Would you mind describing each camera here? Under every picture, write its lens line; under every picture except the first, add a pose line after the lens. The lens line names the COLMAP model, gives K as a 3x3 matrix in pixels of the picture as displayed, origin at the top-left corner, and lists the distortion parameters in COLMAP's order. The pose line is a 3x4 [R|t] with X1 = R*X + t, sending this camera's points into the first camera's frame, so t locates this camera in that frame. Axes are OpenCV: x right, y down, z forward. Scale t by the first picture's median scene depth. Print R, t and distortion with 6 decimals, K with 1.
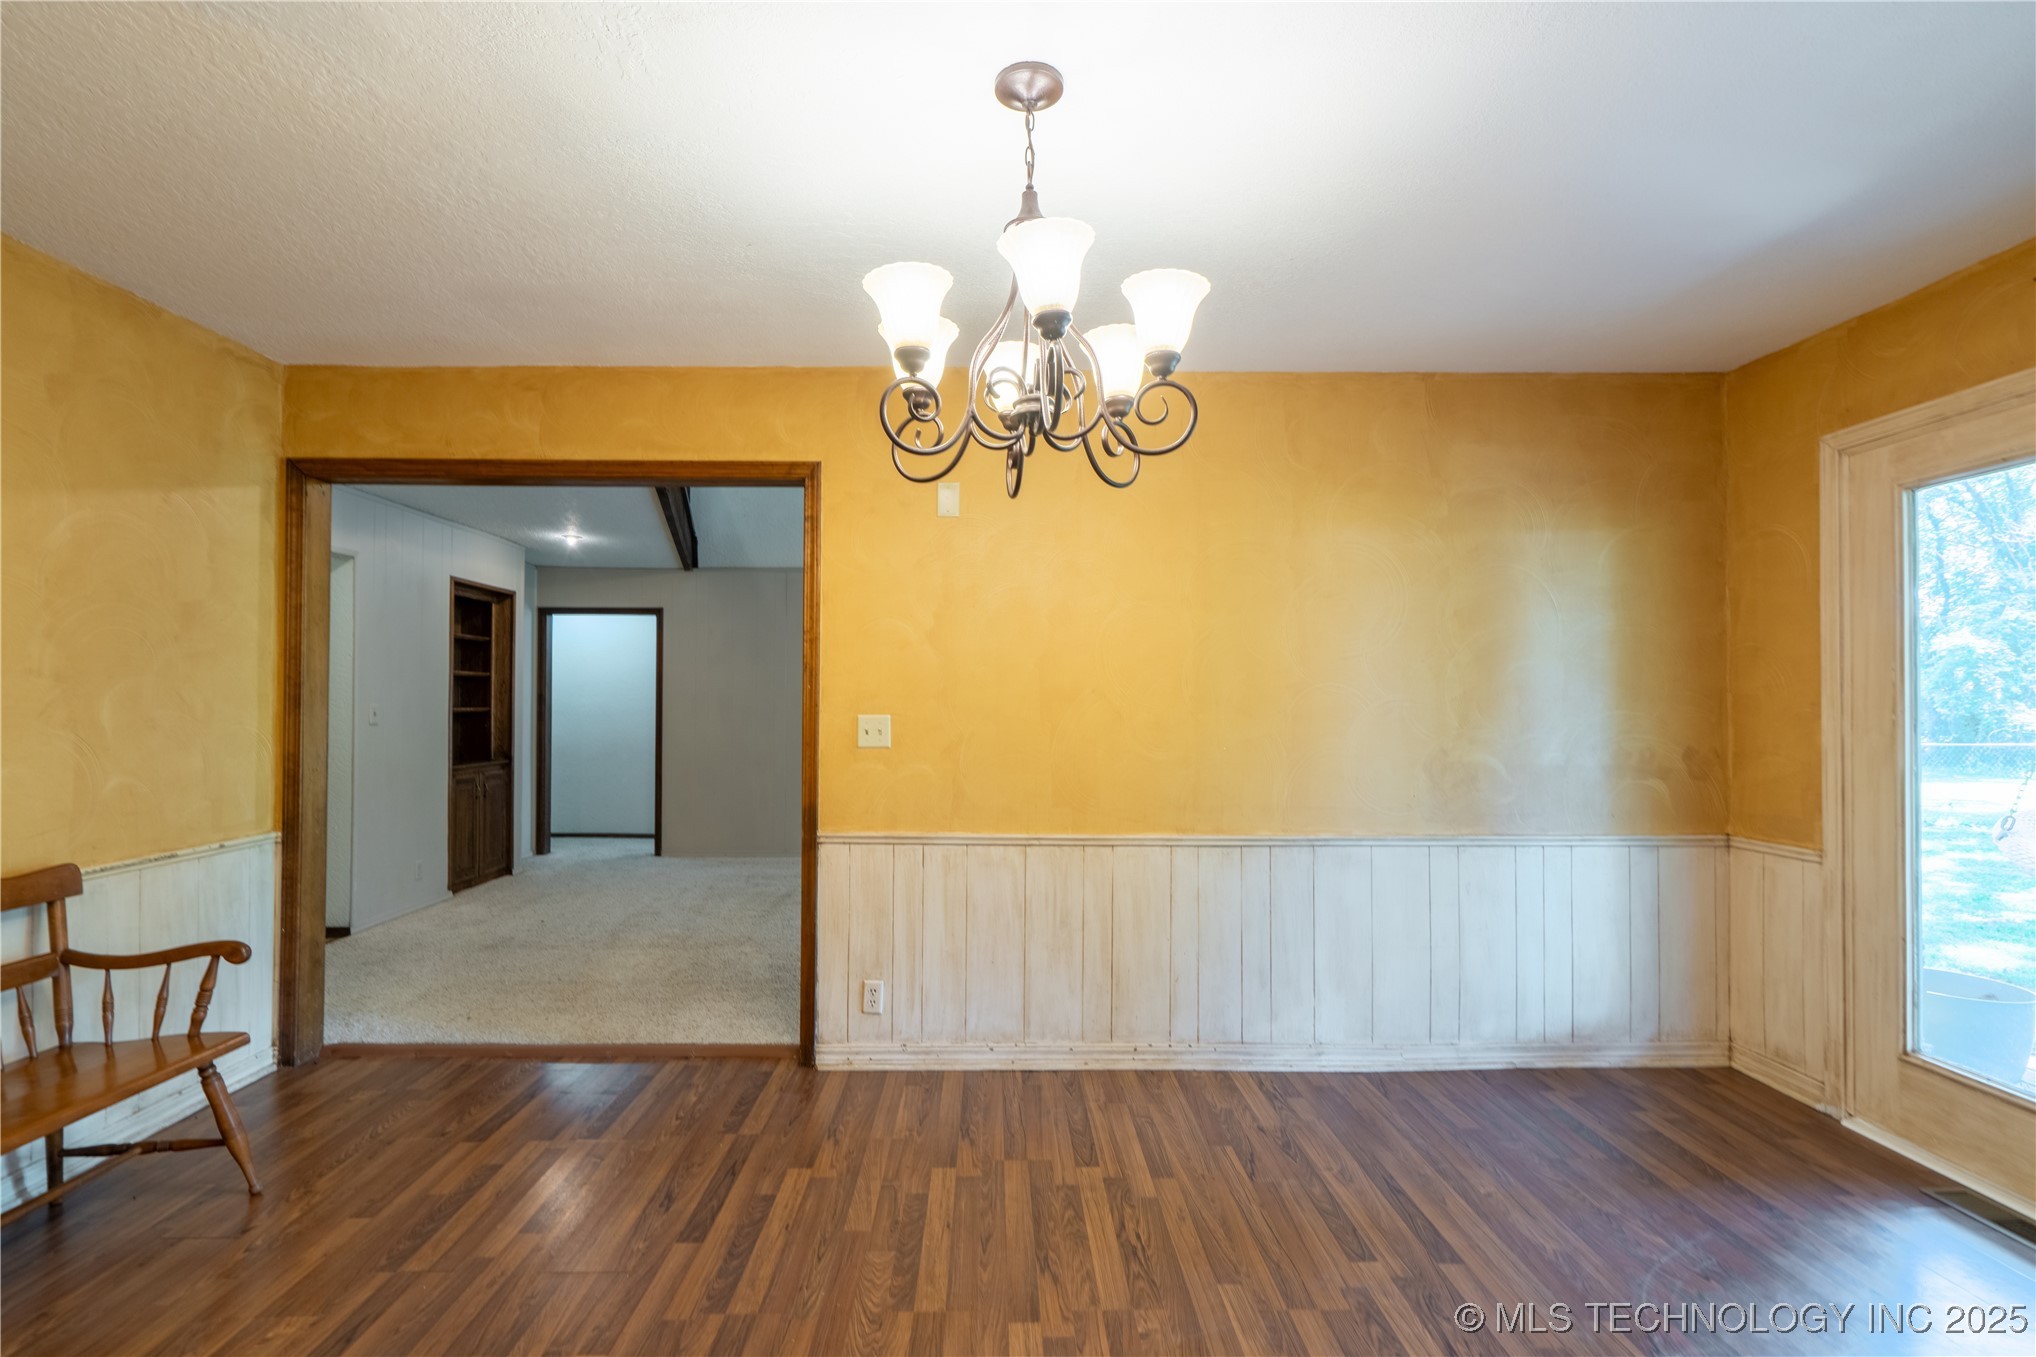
lens RADIAL K [[962.4, 0, 1008.7], [0, 962.4, 689.9], [0, 0, 1]] dist [0.000991, 0.000686]
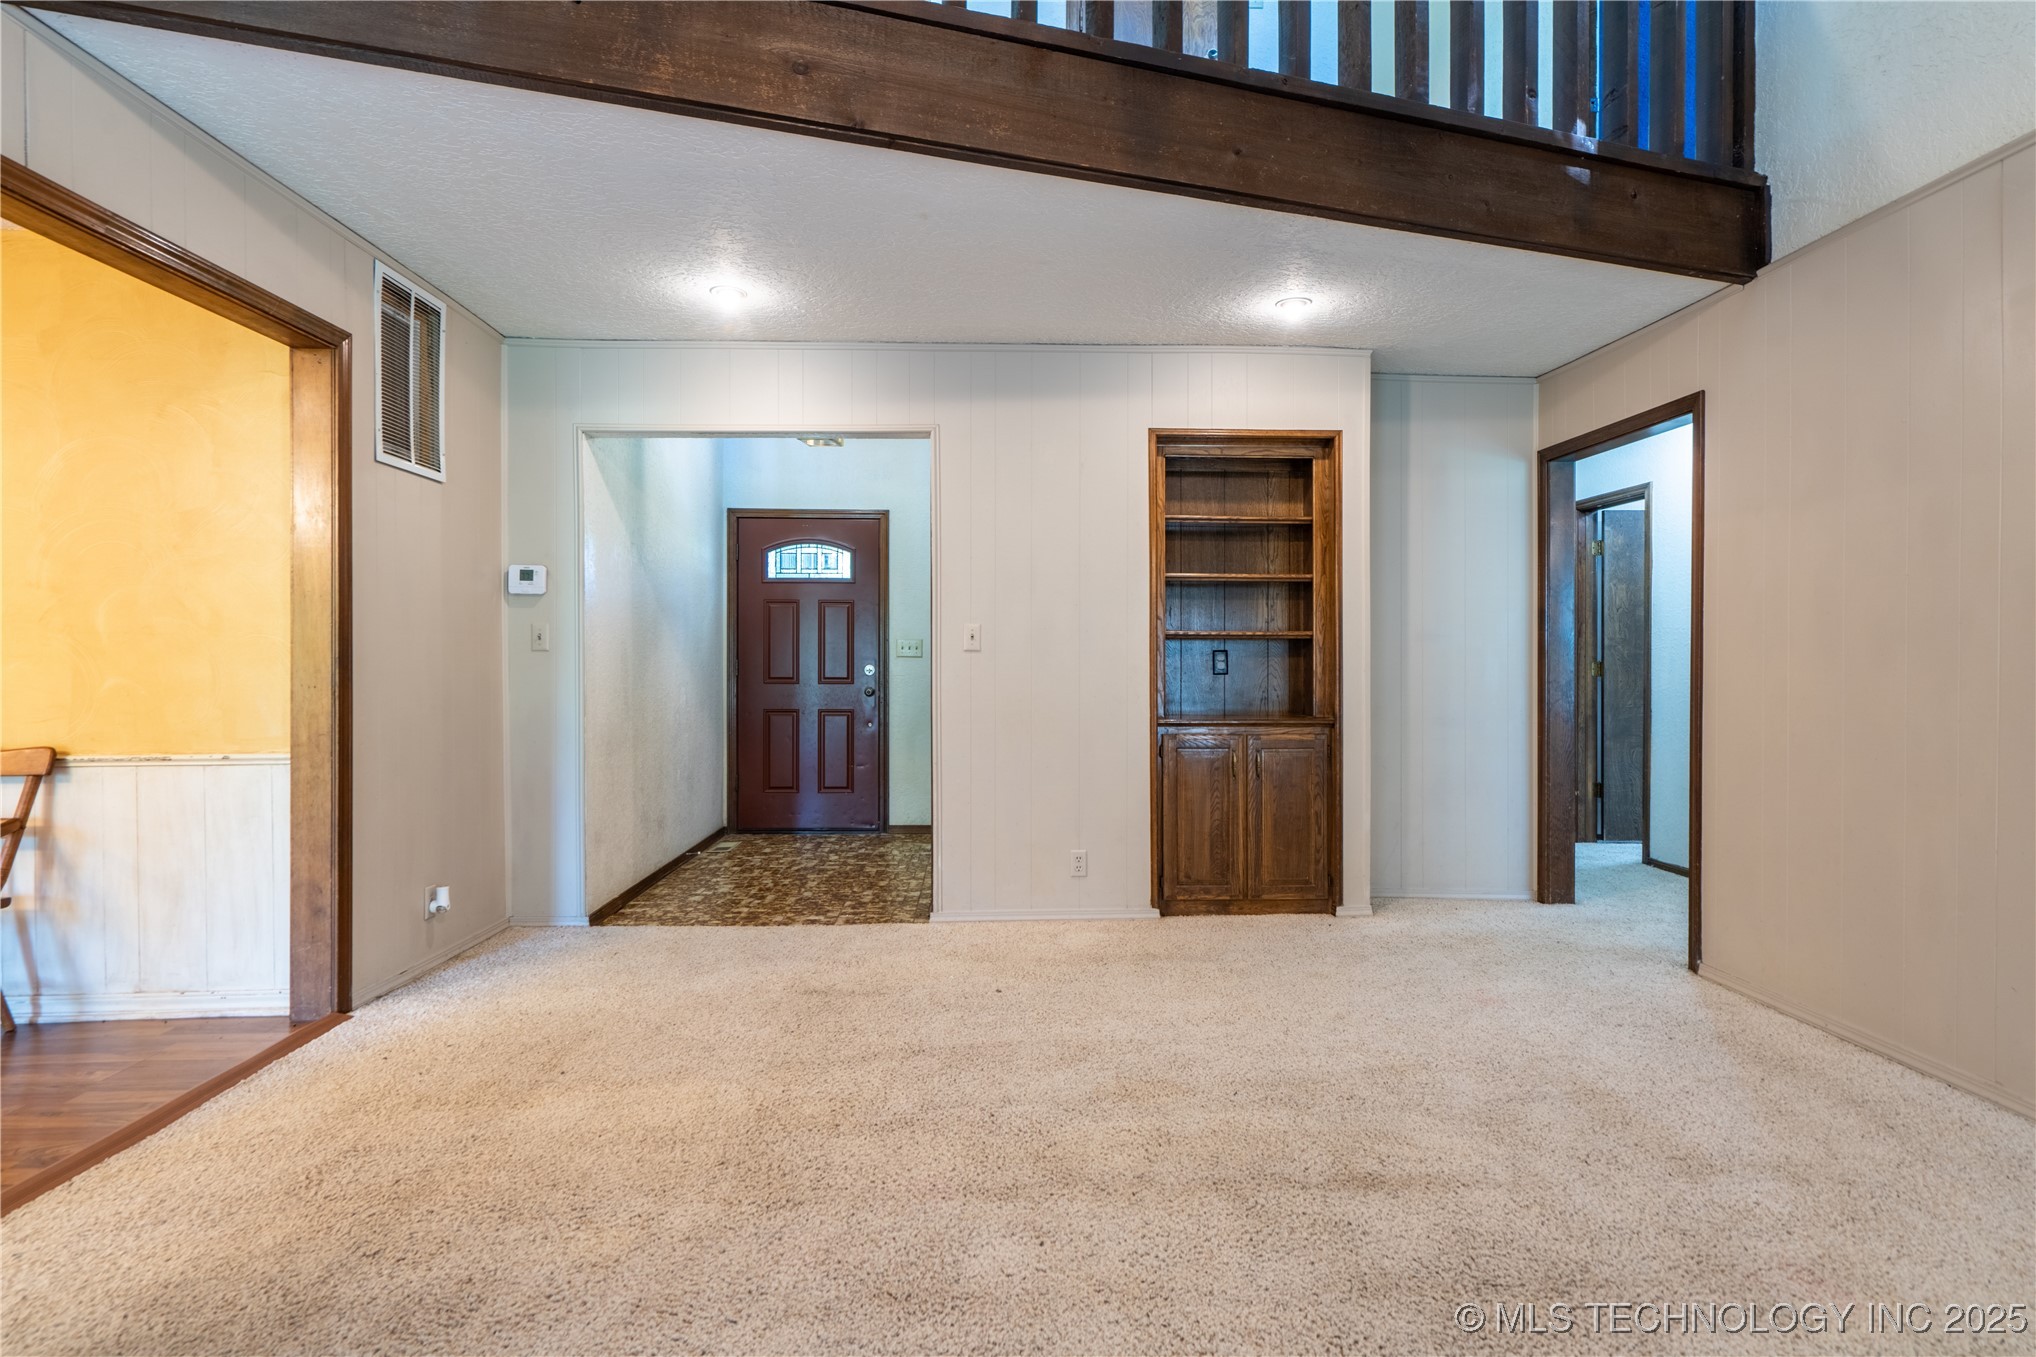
lens RADIAL K [[1001.8, 0, 982.6], [0, 1001.8, 670.8], [0, 0, 1]] dist [-0.001106, -0.000095]
pose [[0.016984, 0.008415, -0.999820, 0.184518], [0.015621, 0.999840, 0.008680, 0.070662], [0.999734, -0.015766, 0.016849, 1.593550]]
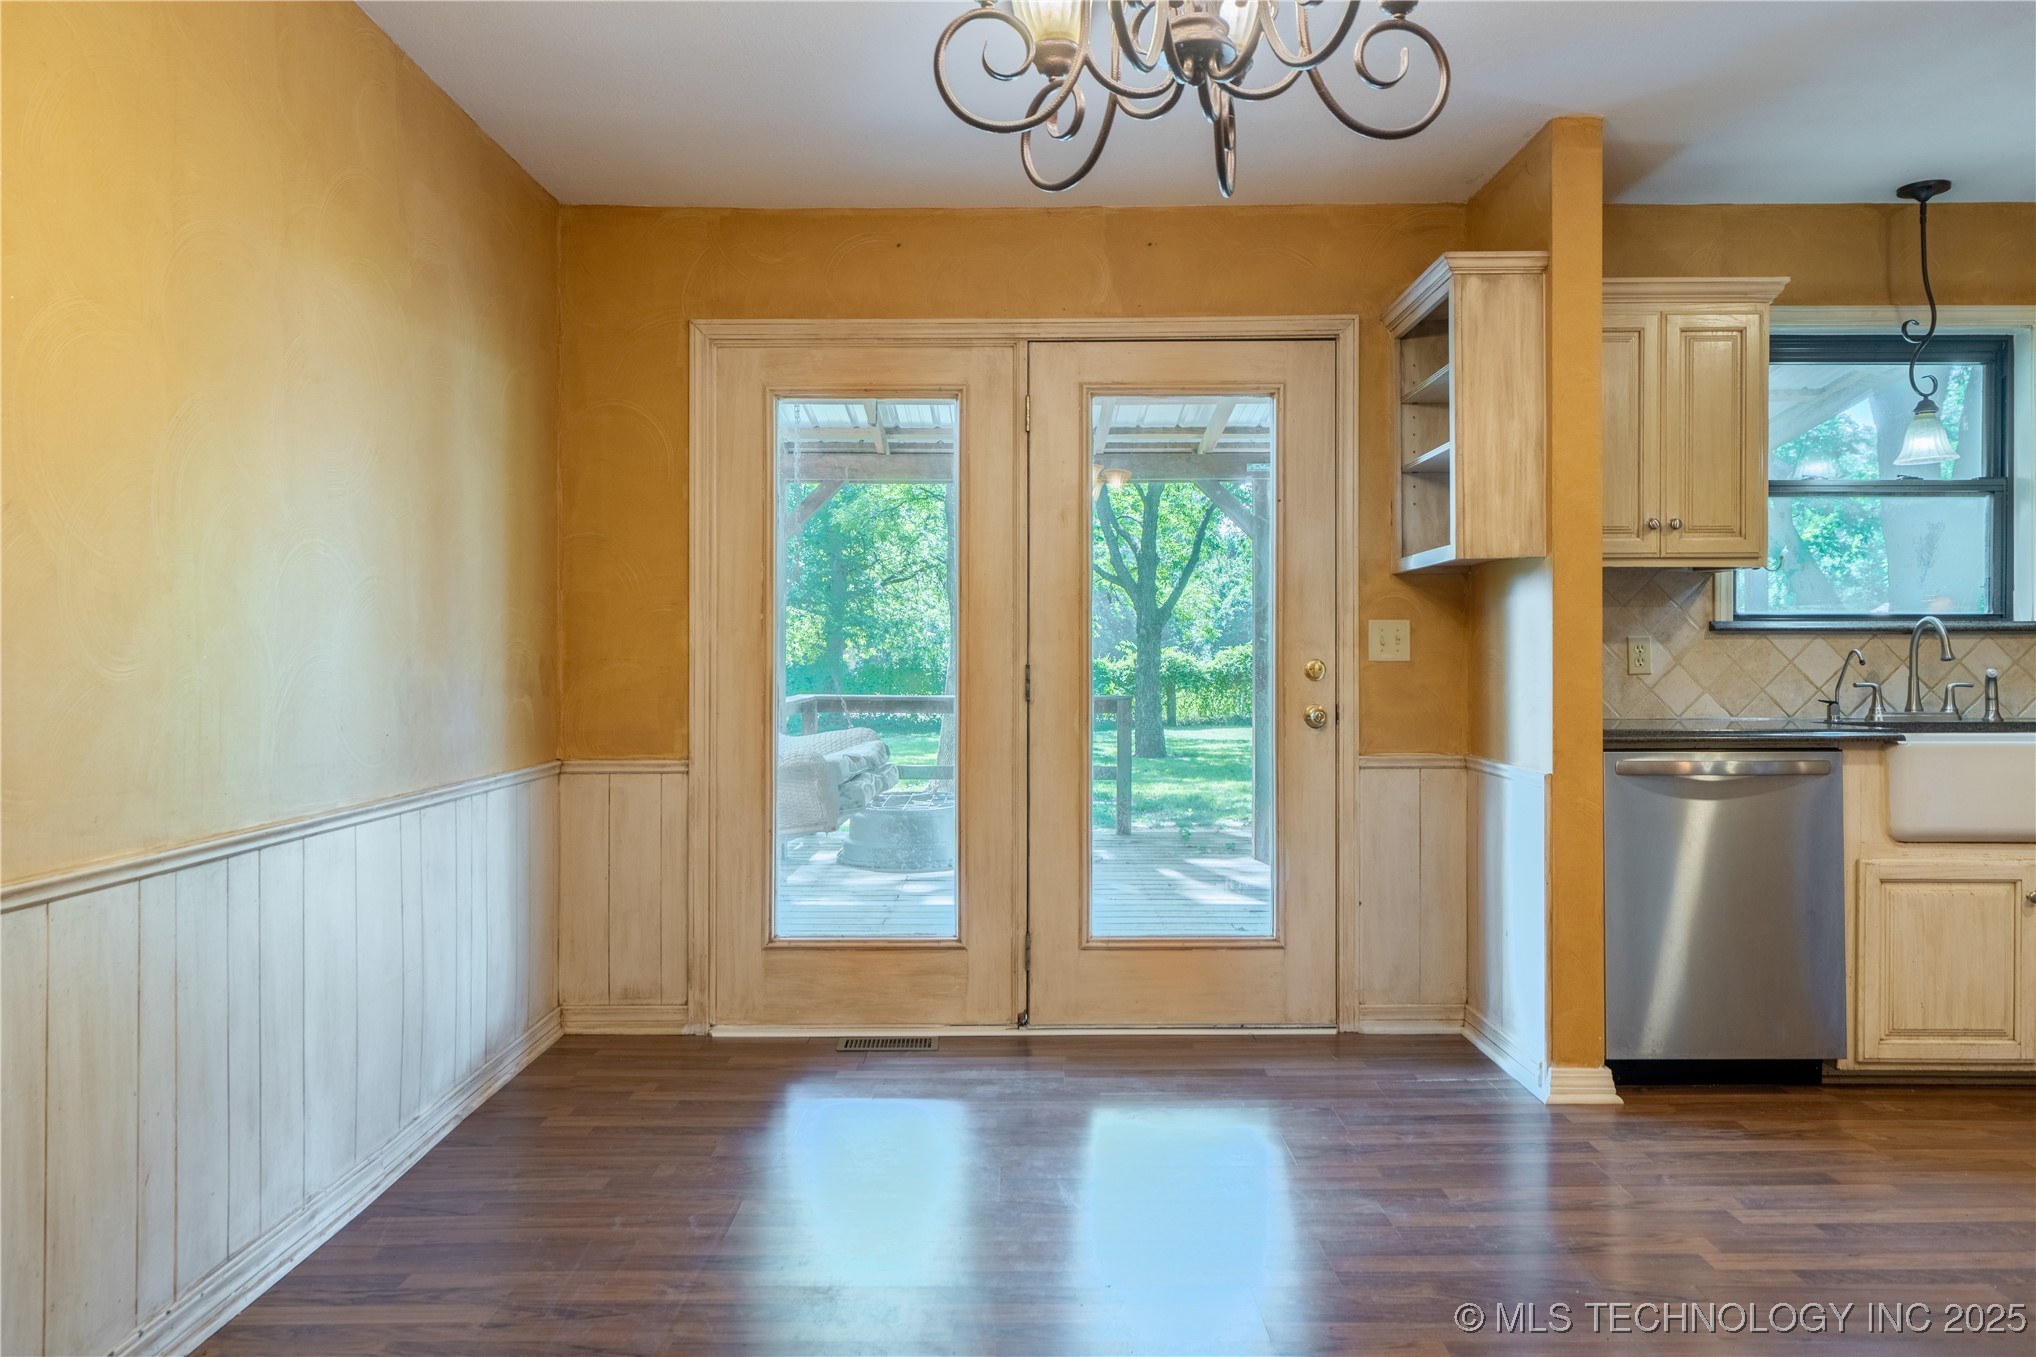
lens RADIAL K [[1399.3, 0, 1022.3], [0, 1399.3, 655.2], [0, 0, 1]] dist [0.008656, 0.001921]
pose [[0.004736, -0.000120, 0.999989, -0.508136], [-0.014525, 0.999894, 0.000189, 0.058814], [-0.999883, -0.014526, 0.004734, 0.646193]]
